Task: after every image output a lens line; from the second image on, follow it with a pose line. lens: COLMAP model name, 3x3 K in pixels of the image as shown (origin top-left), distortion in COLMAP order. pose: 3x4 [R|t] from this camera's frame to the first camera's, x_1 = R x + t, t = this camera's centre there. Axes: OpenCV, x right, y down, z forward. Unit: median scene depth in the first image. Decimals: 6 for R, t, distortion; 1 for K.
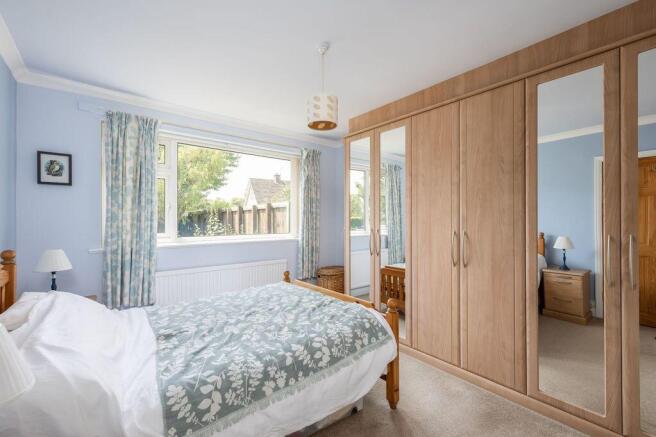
lens RADIAL K [[278.2, 0, 326.6], [0, 278.2, 218.7], [0, 0, 1]] dist [-0.001309, -0.000124]
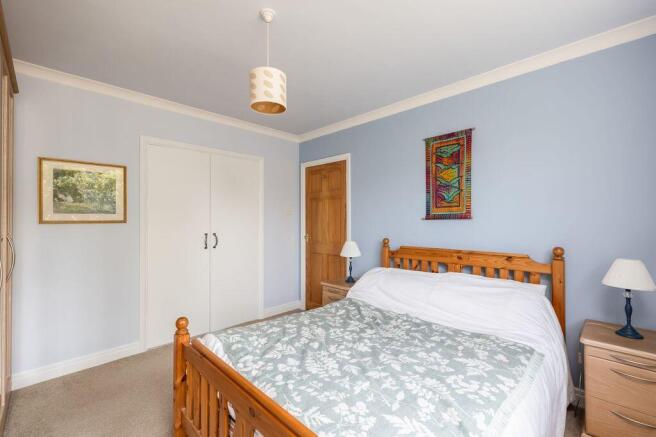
lens RADIAL K [[278.2, 0, 329.5], [0, 278.2, 218.6], [0, 0, 1]] dist [-0.001309, -0.000124]
pose [[-0.993428, -0.000290, -0.114459, -0.094867], [0.001320, 0.999901, -0.013990, 0.009950], [0.114452, -0.014049, -0.993329, 1.735180]]
